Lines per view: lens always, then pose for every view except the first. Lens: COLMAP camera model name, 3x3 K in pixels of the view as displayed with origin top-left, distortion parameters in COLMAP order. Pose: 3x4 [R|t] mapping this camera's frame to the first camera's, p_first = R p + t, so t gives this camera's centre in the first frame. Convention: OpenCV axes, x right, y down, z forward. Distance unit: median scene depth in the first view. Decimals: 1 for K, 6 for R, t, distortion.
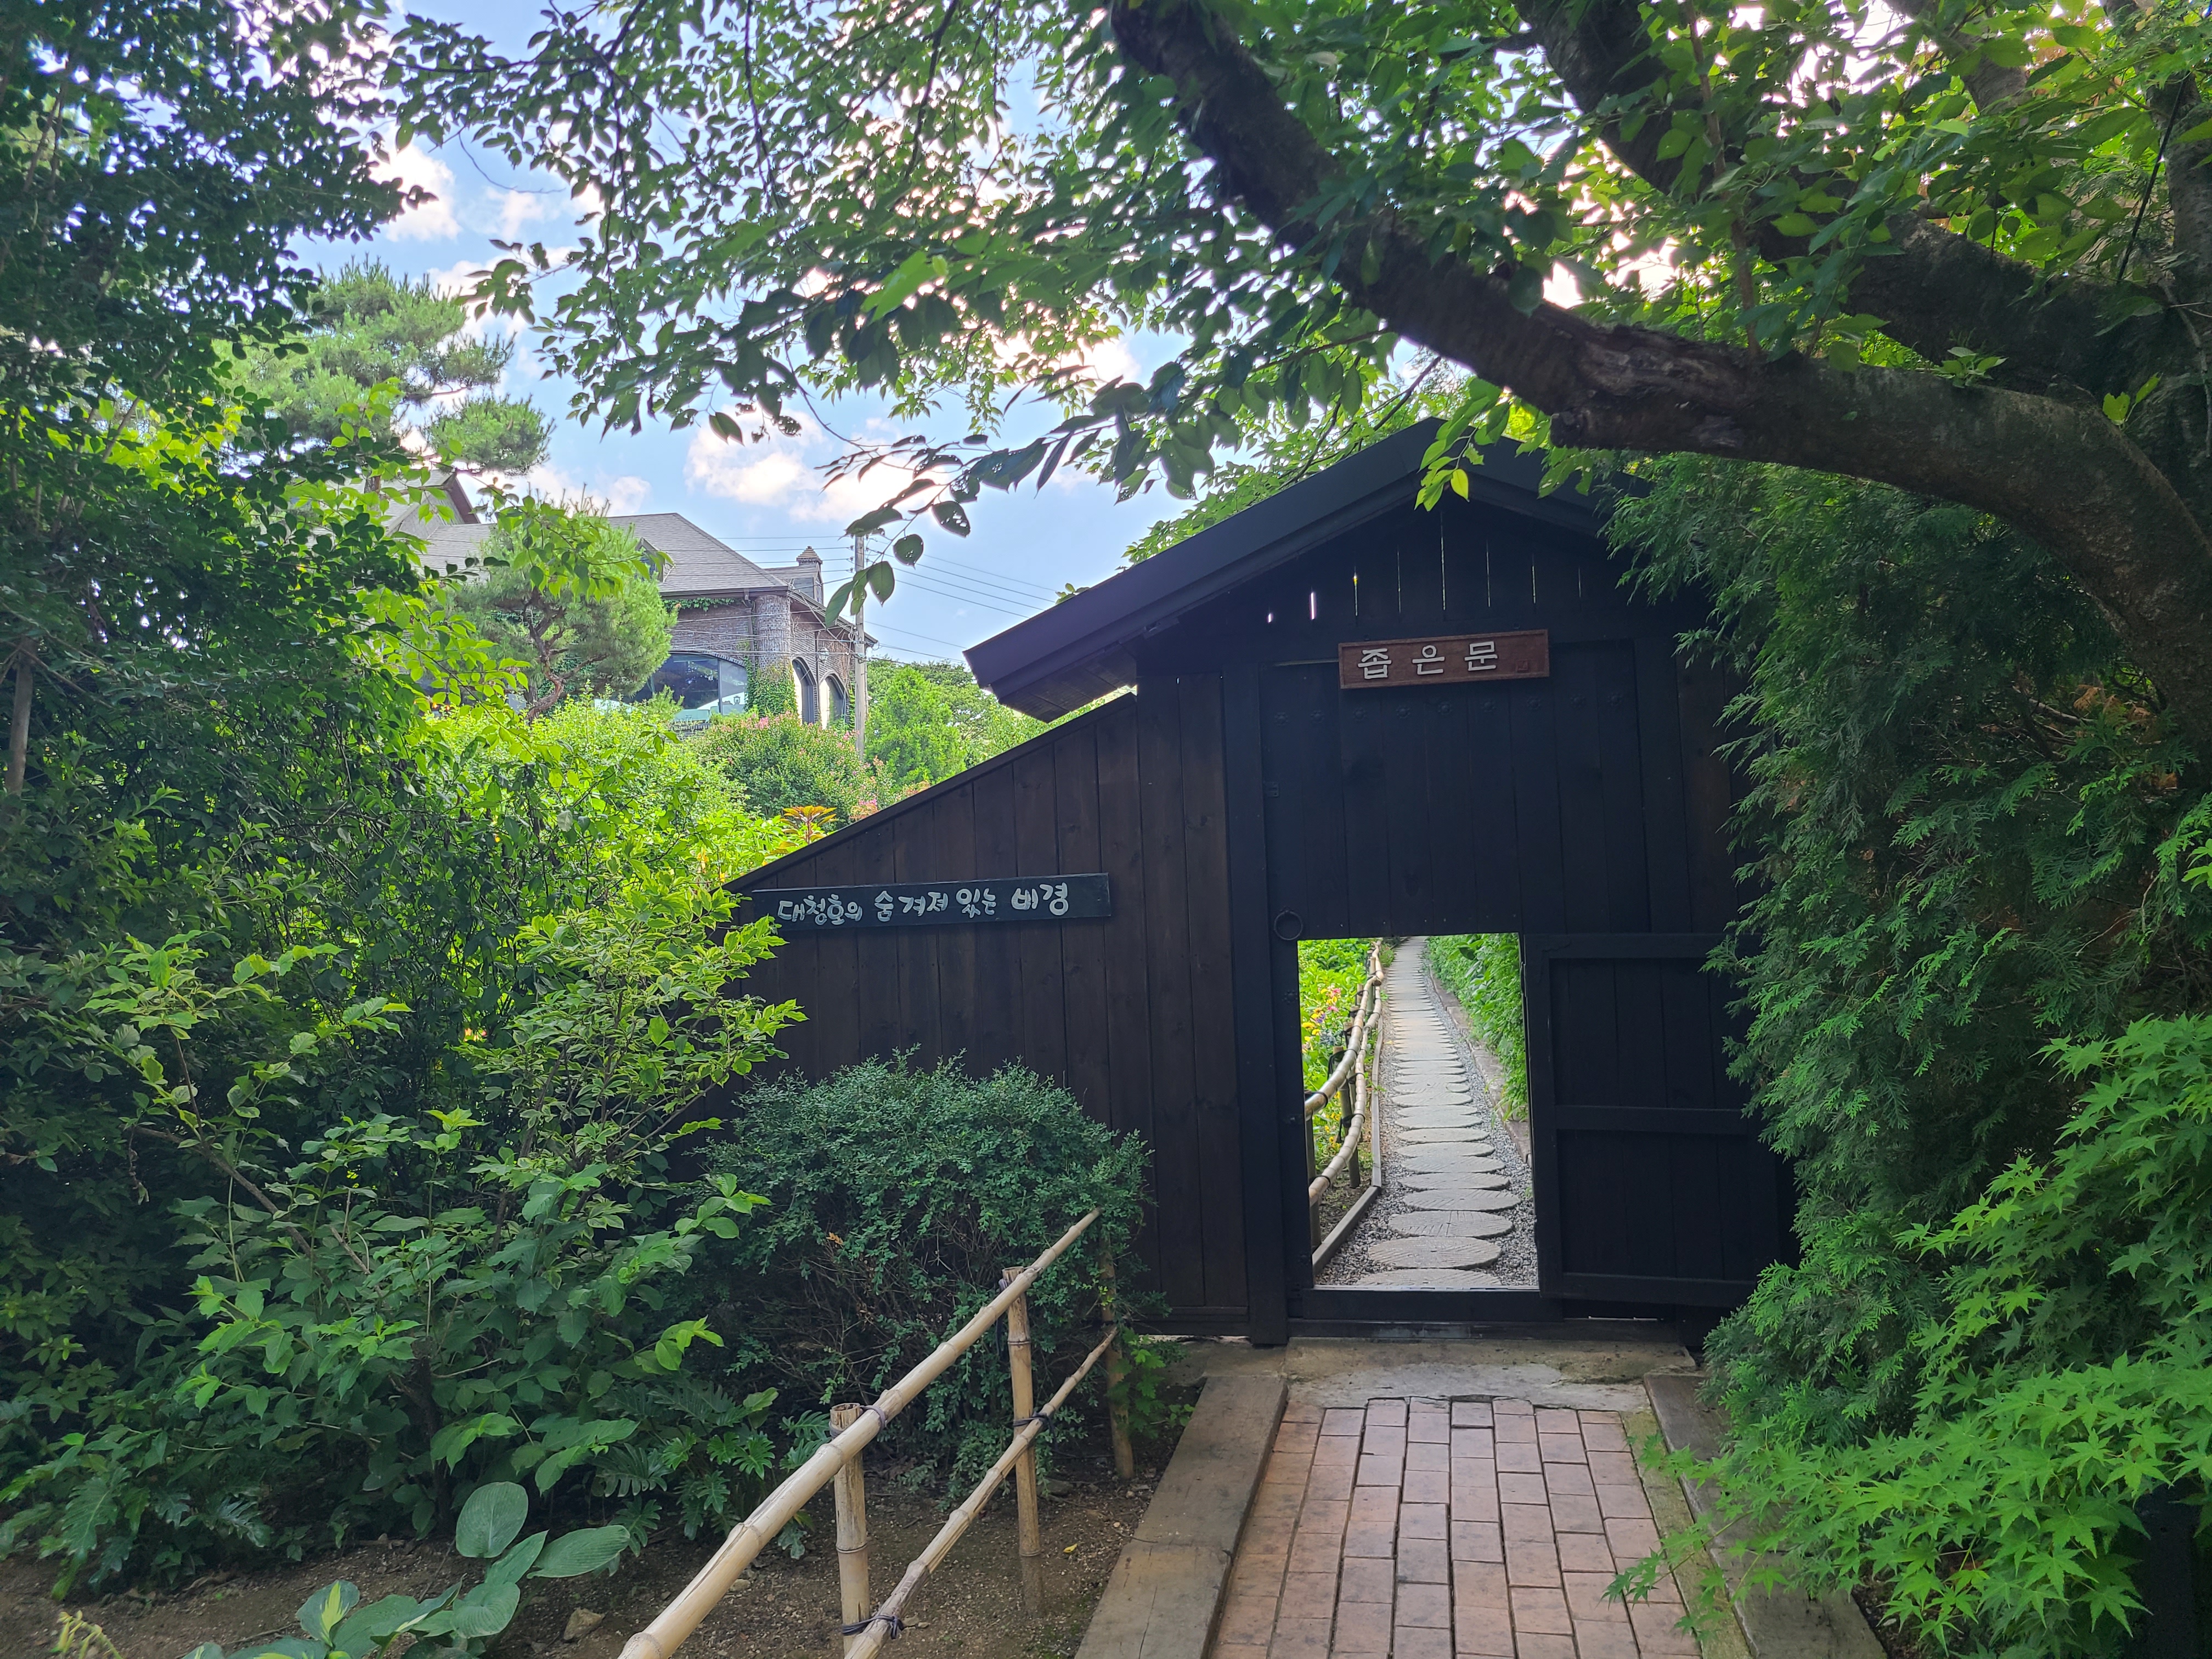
lens RADIAL K [[1619.6, 0, 1102.0], [0, 1619.6, 821.4], [0, 0, 1]] dist [0.035288, -0.012965]
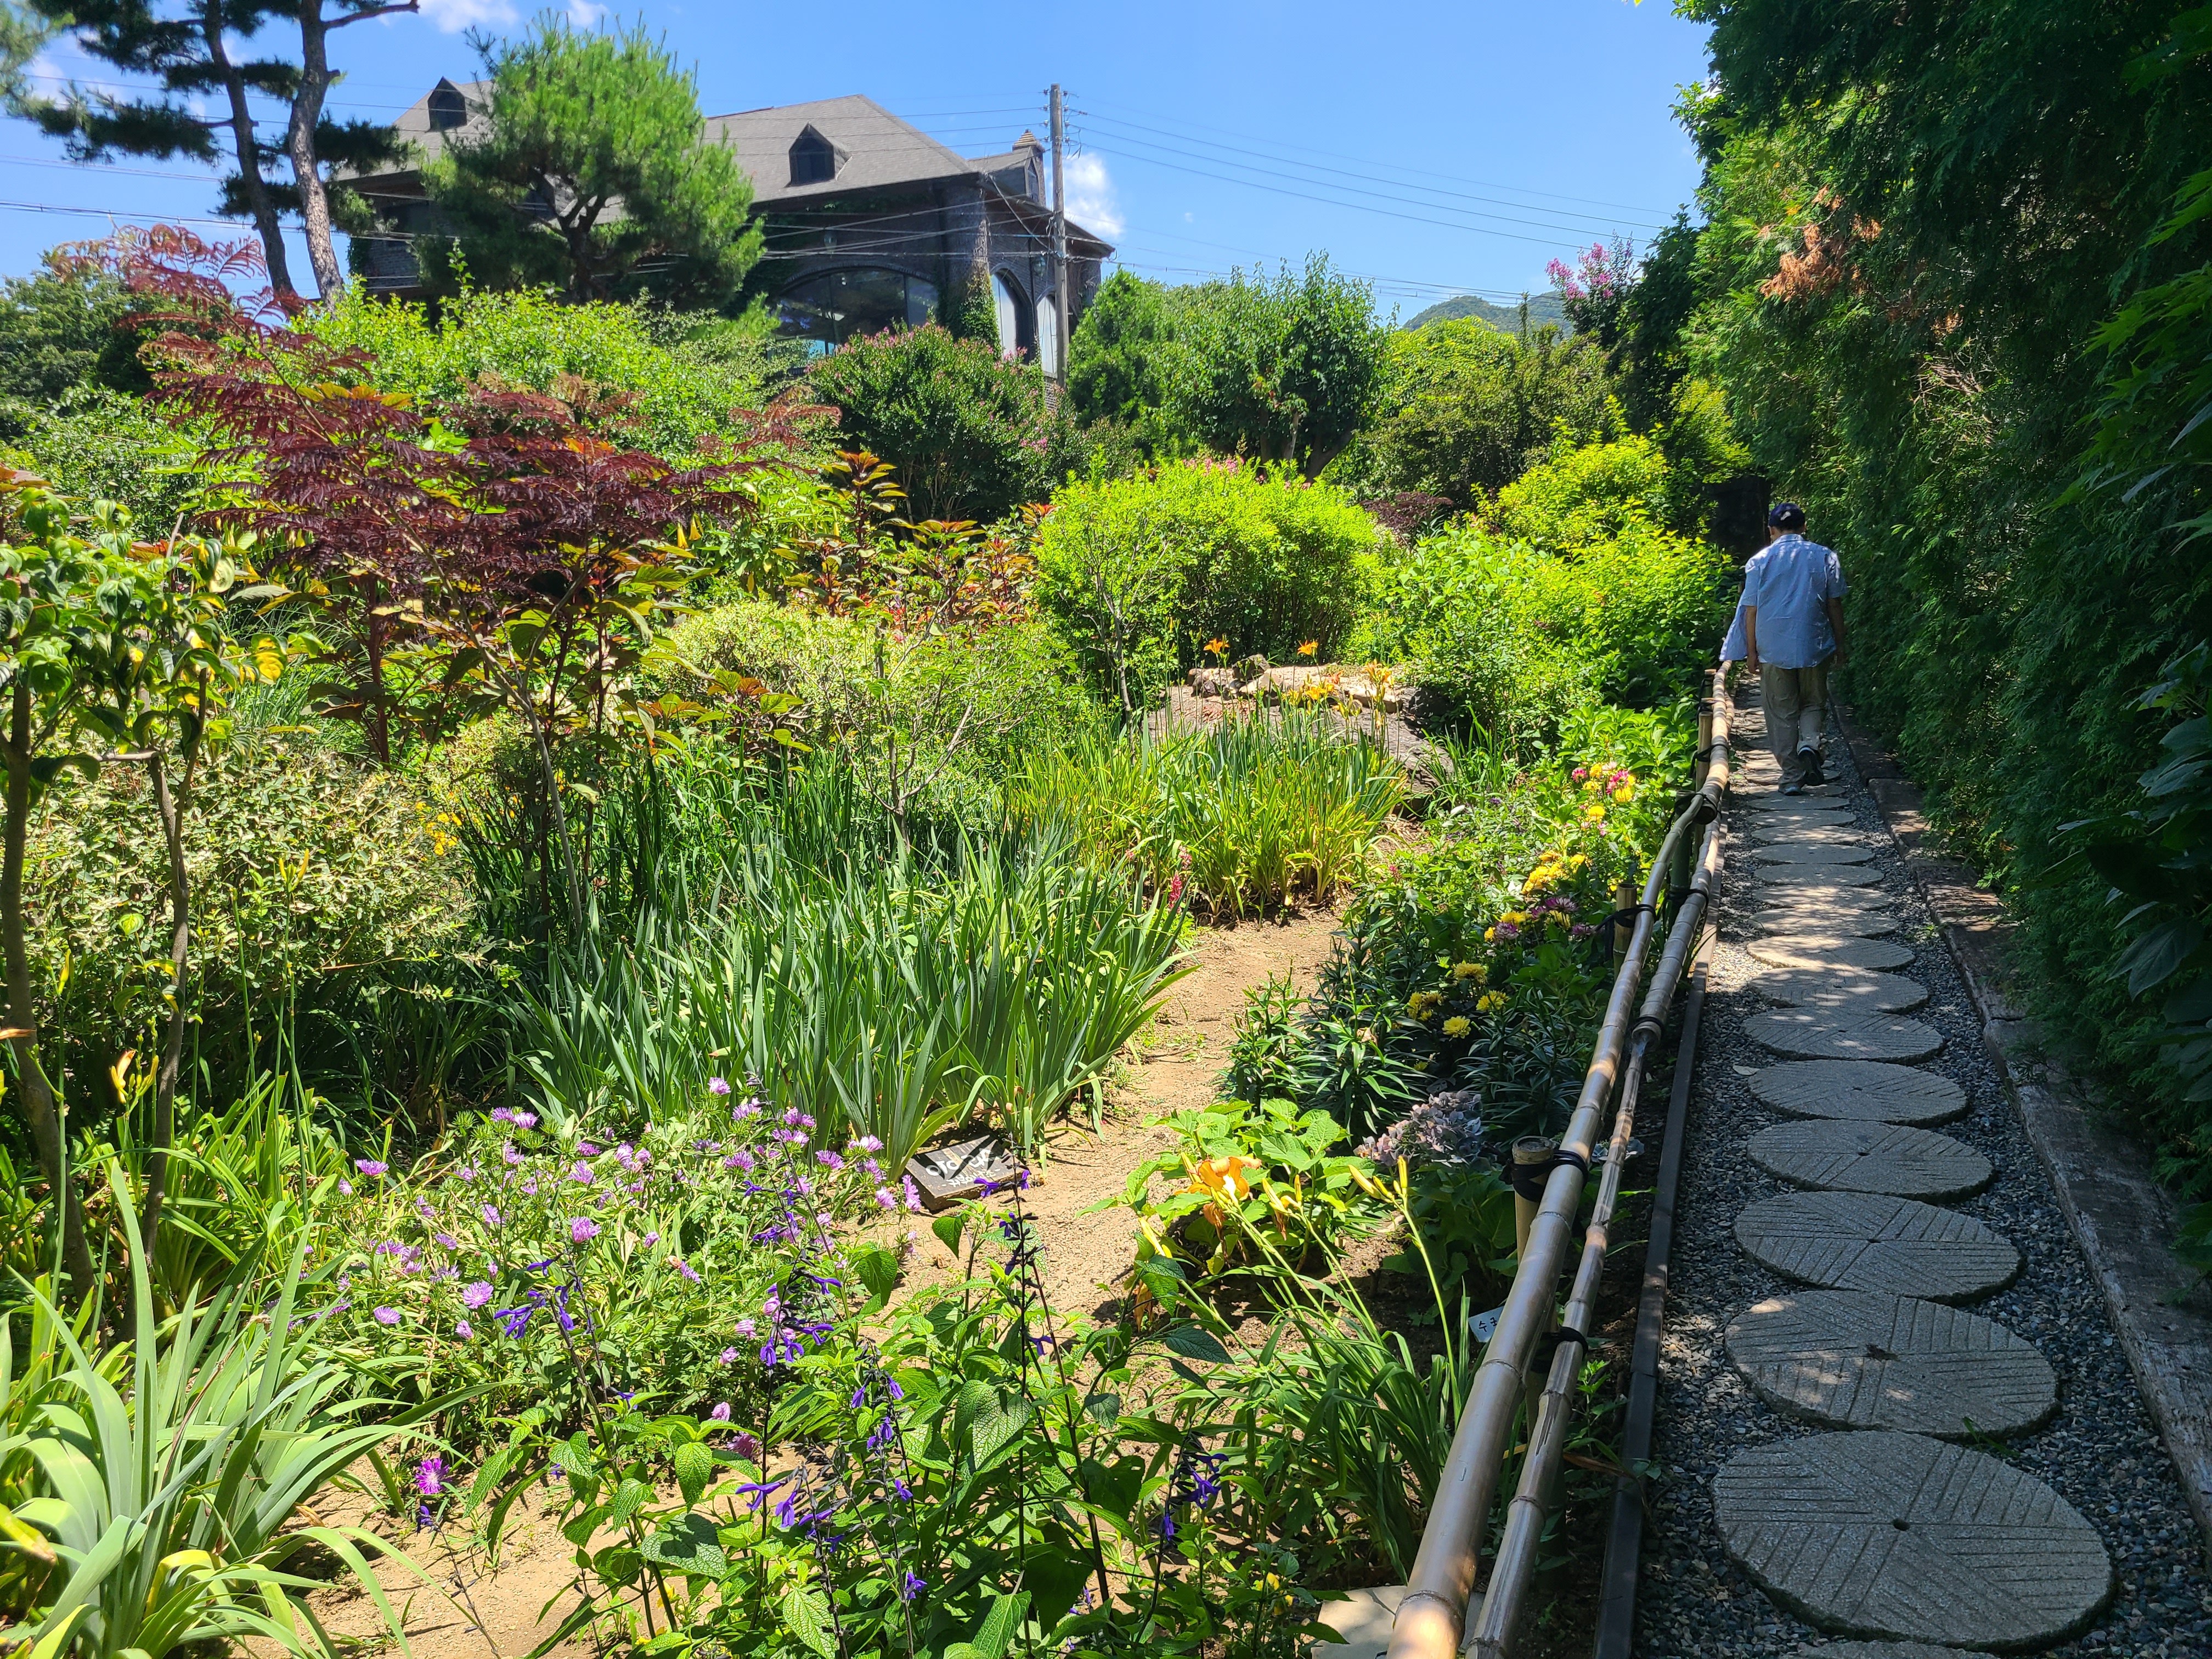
lens RADIAL K [[1619.6, 0, 1102.0], [0, 1619.6, 821.4], [0, 0, 1]] dist [0.035288, -0.012965]
pose [[0.979275, 0.012134, -0.202169, 0.032105], [0.029947, 0.978556, 0.203792, 0.006441], [0.200307, -0.205622, 0.957913, 0.183314]]
